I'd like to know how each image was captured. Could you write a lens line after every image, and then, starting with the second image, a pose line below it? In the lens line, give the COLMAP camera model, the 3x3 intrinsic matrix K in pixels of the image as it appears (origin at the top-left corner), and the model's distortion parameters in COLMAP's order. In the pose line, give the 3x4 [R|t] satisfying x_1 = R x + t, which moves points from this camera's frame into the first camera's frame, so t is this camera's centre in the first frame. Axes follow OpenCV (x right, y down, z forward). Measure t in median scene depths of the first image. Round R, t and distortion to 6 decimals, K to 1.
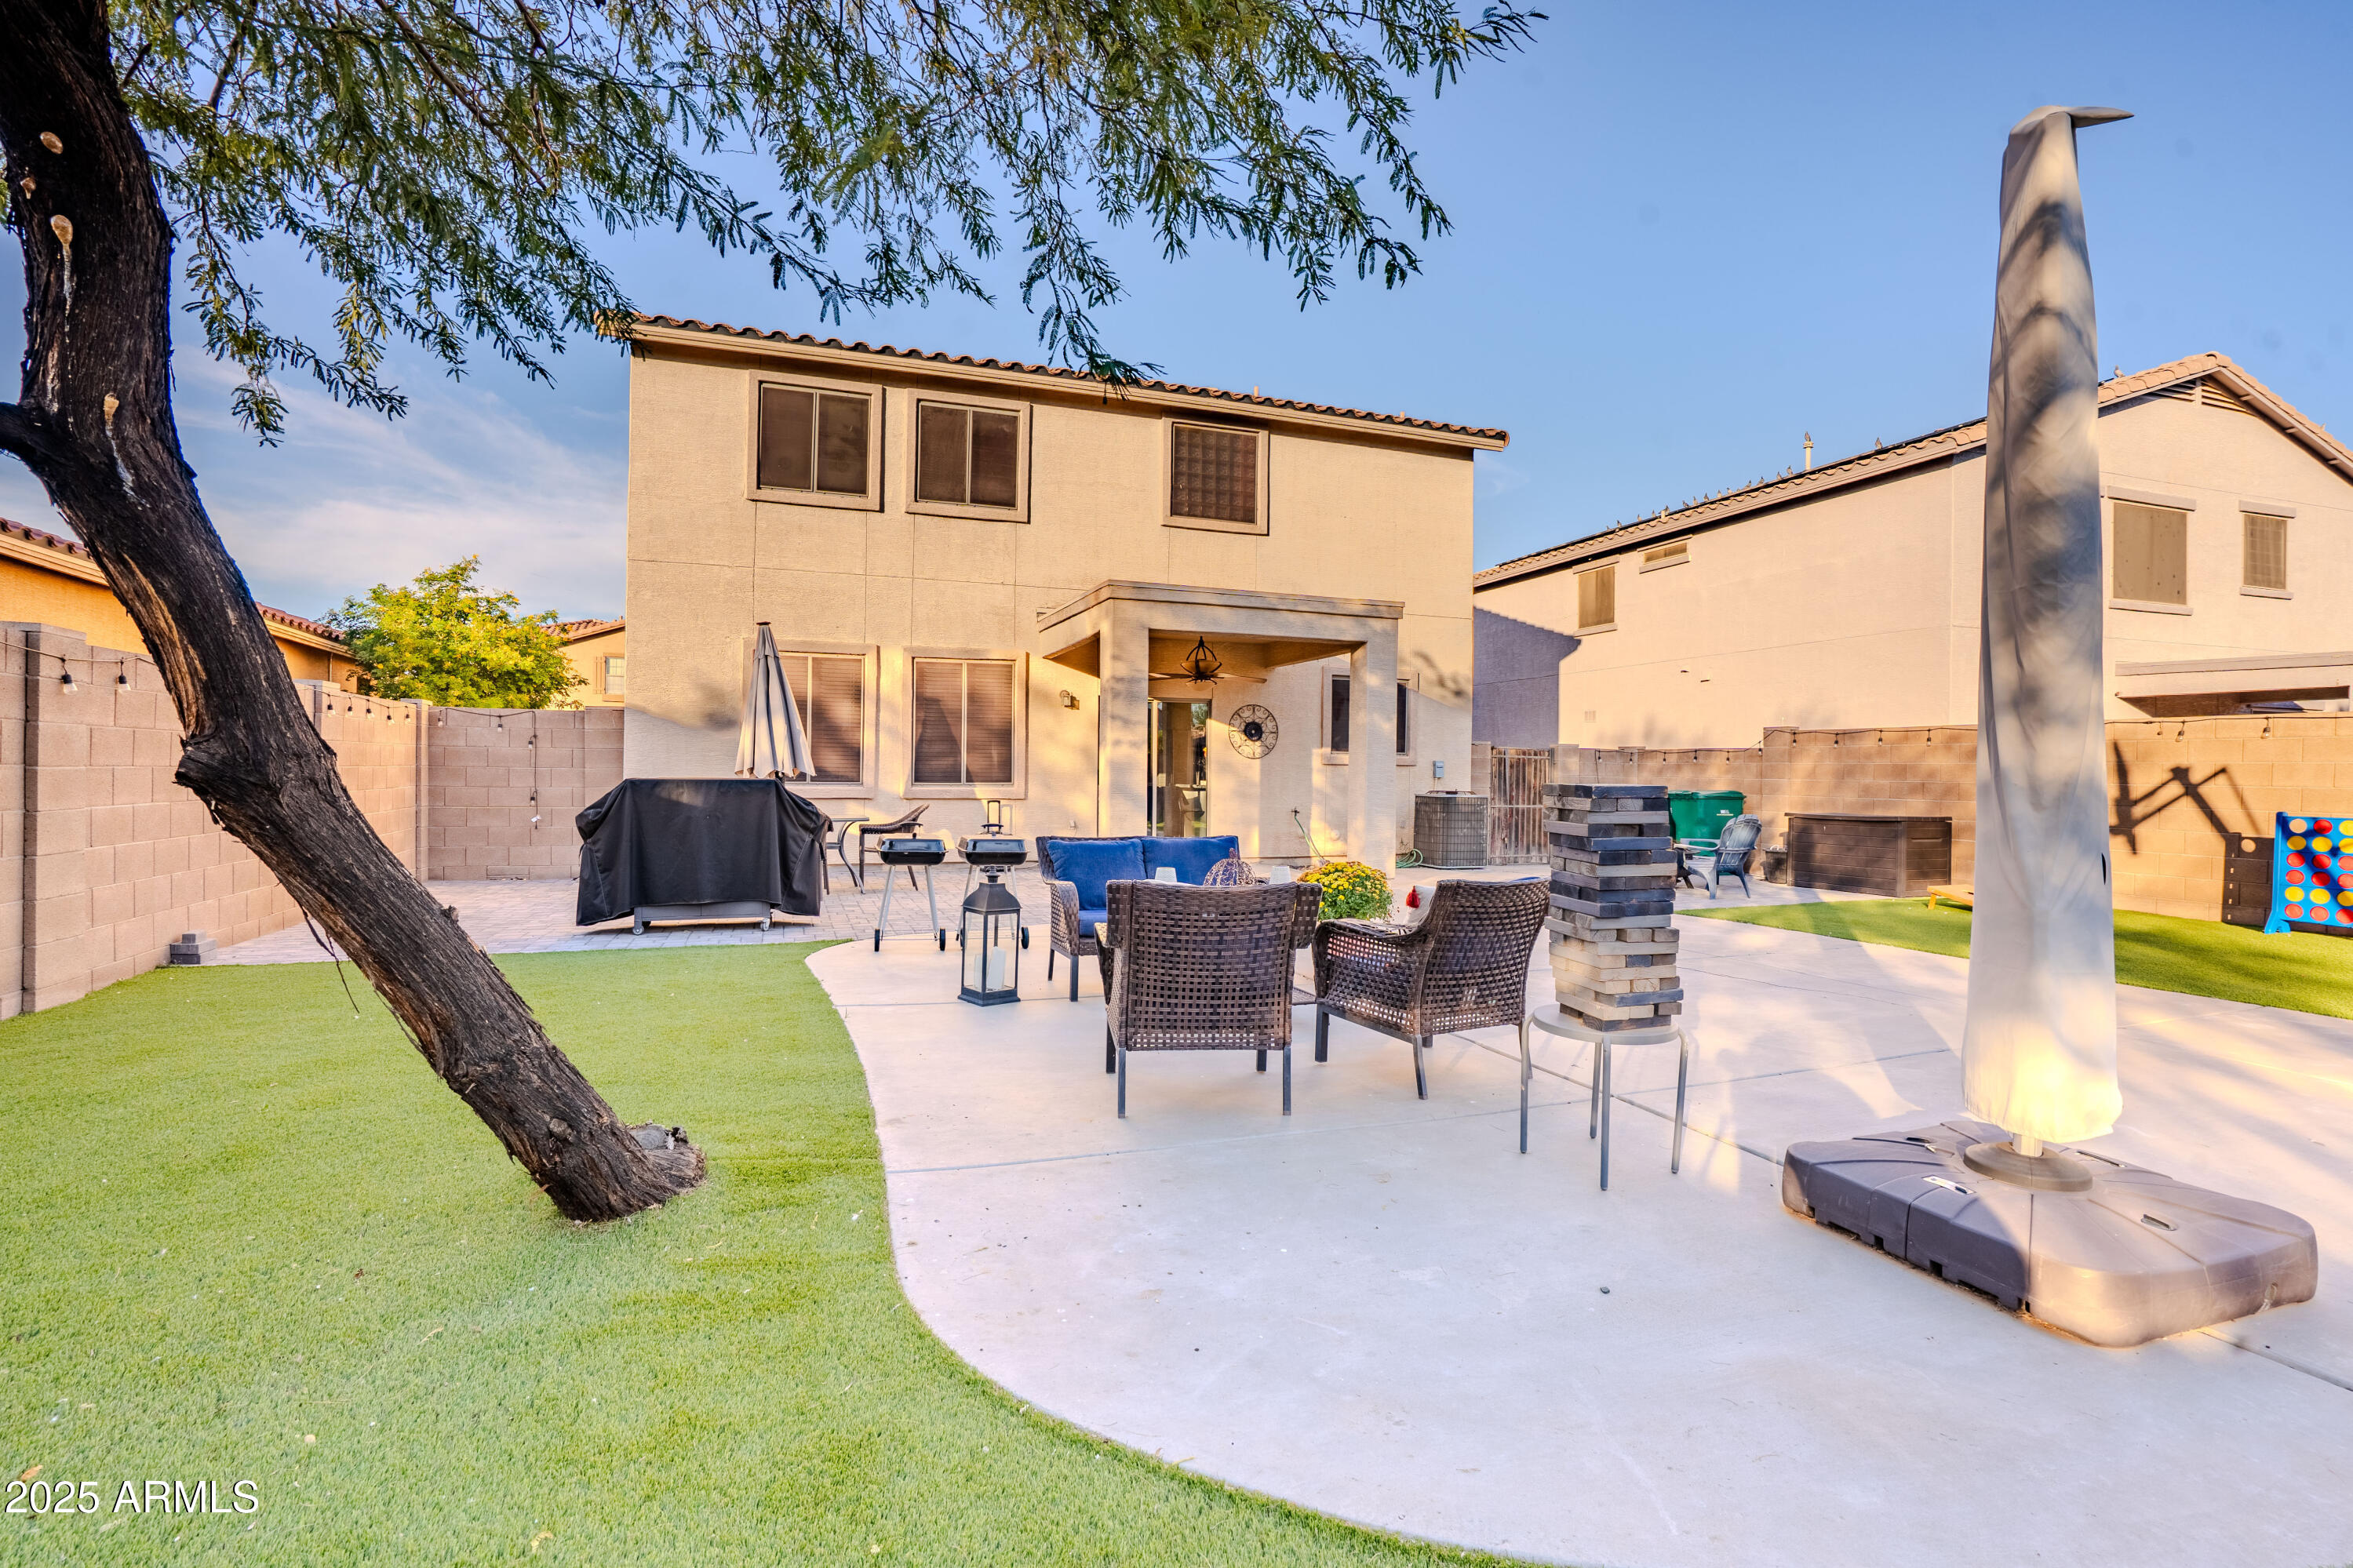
lens RADIAL K [[1075.4, 0, 1176.5], [0, 1075.4, 784.0], [0, 0, 1]] dist [-0.023563, 0.000338]
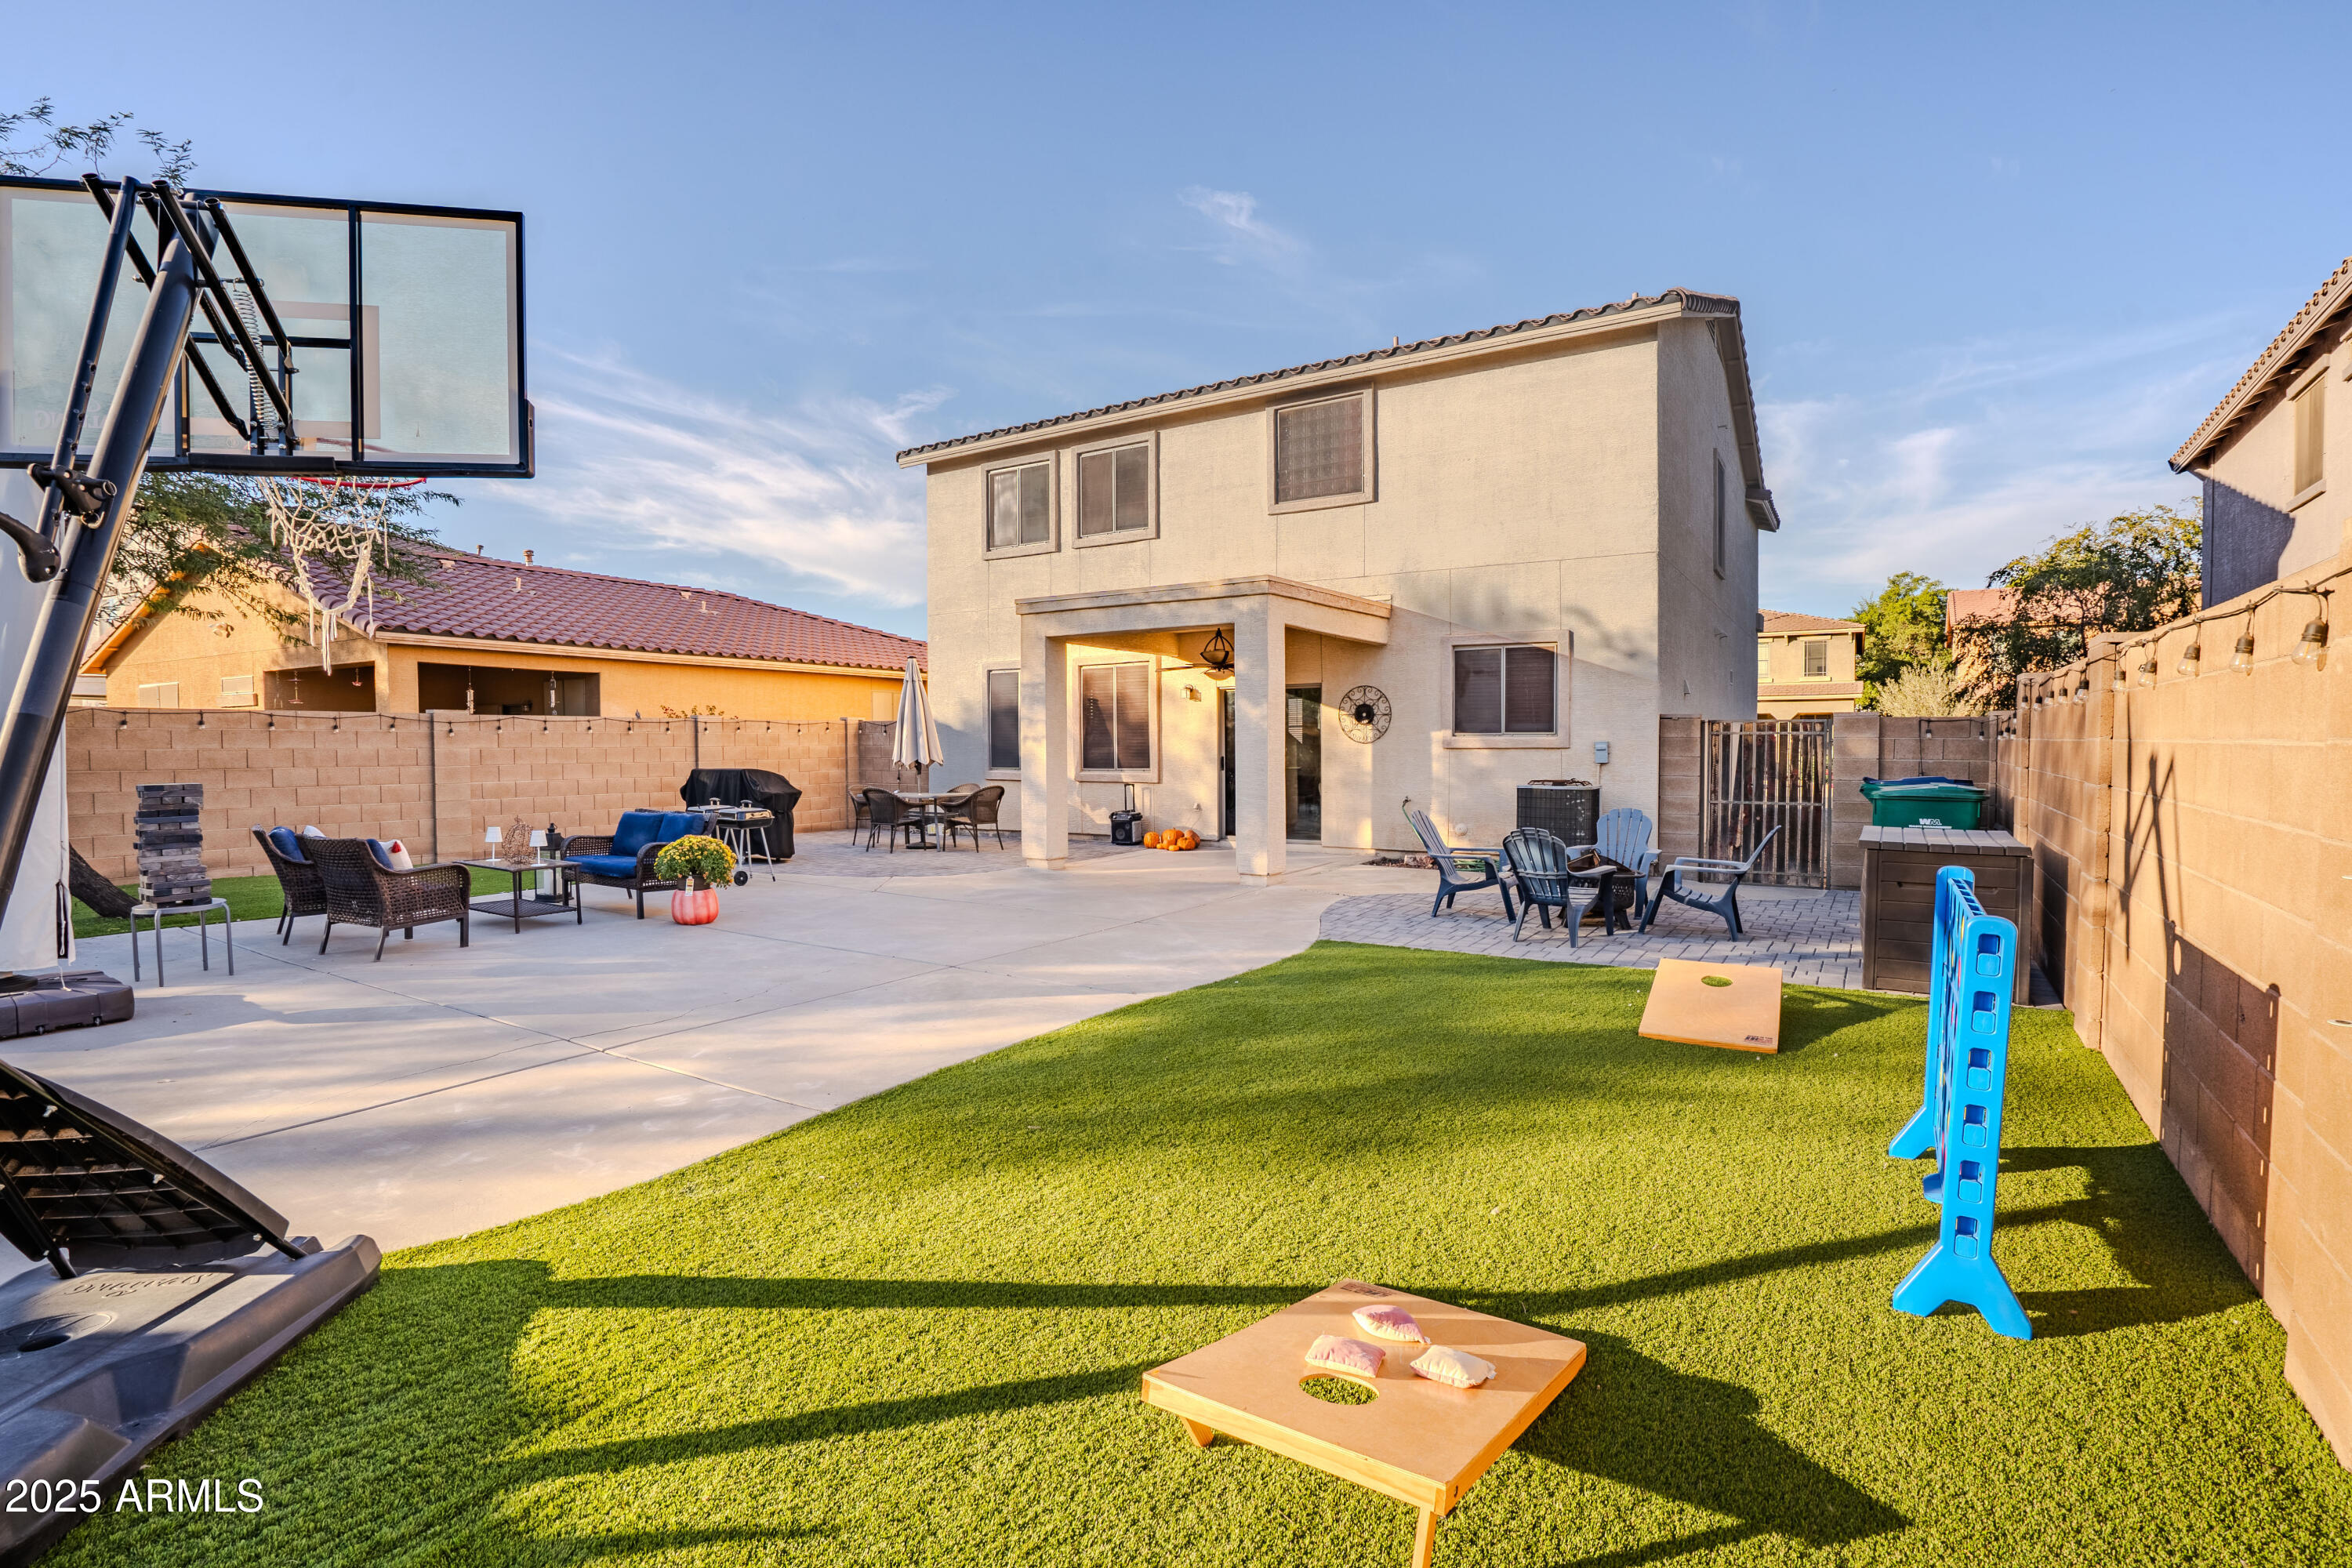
lens RADIAL K [[1090.7, 0, 1188.3], [0, 1090.7, 778.5], [0, 0, 1]] dist [-0.055596, 0.022390]
pose [[0.618361, 0.011822, -0.785805, 0.783547], [0.002799, 0.999847, 0.017244, -0.010659], [0.785889, -0.012862, 0.618234, 0.319500]]
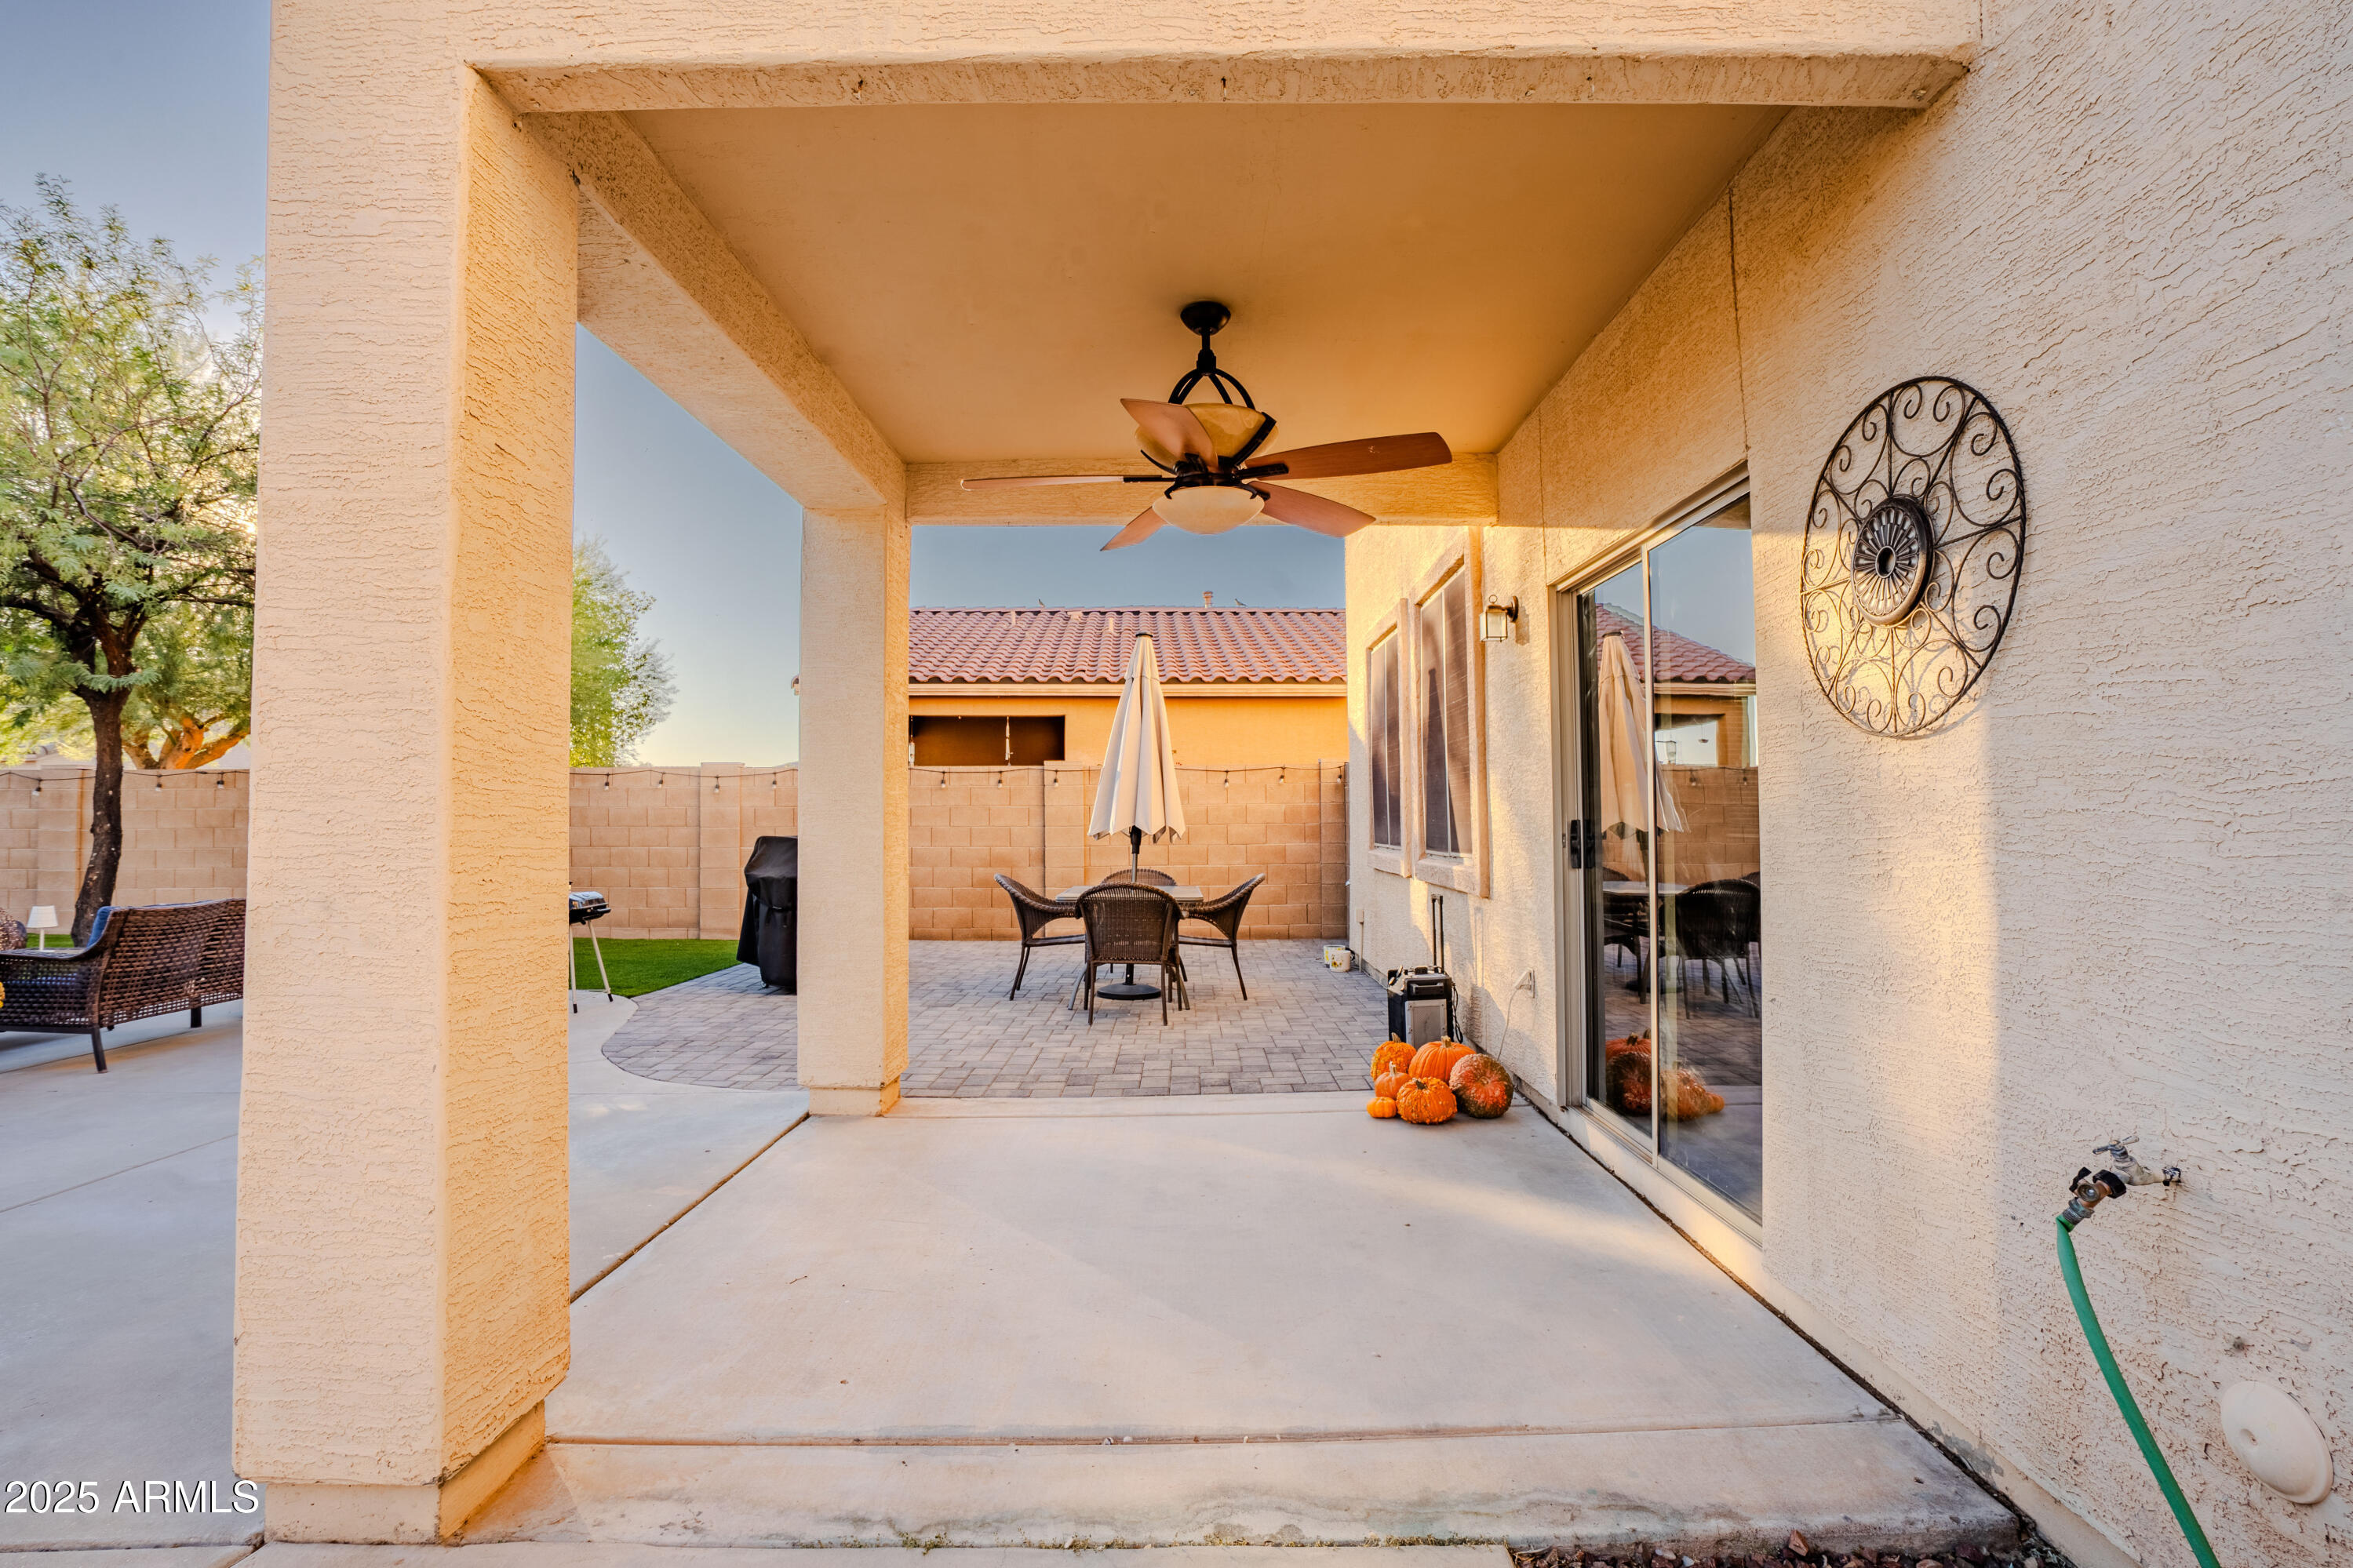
lens RADIAL K [[1091.0, 0, 1188.9], [0, 1091.0, 778.5], [0, 0, 1]] dist [-0.055596, 0.022390]
pose [[-0.333328, -0.043830, -0.941792, 0.268154], [-0.008318, 0.999017, -0.043550, -0.011522], [0.942774, -0.006682, -0.333365, 1.038486]]
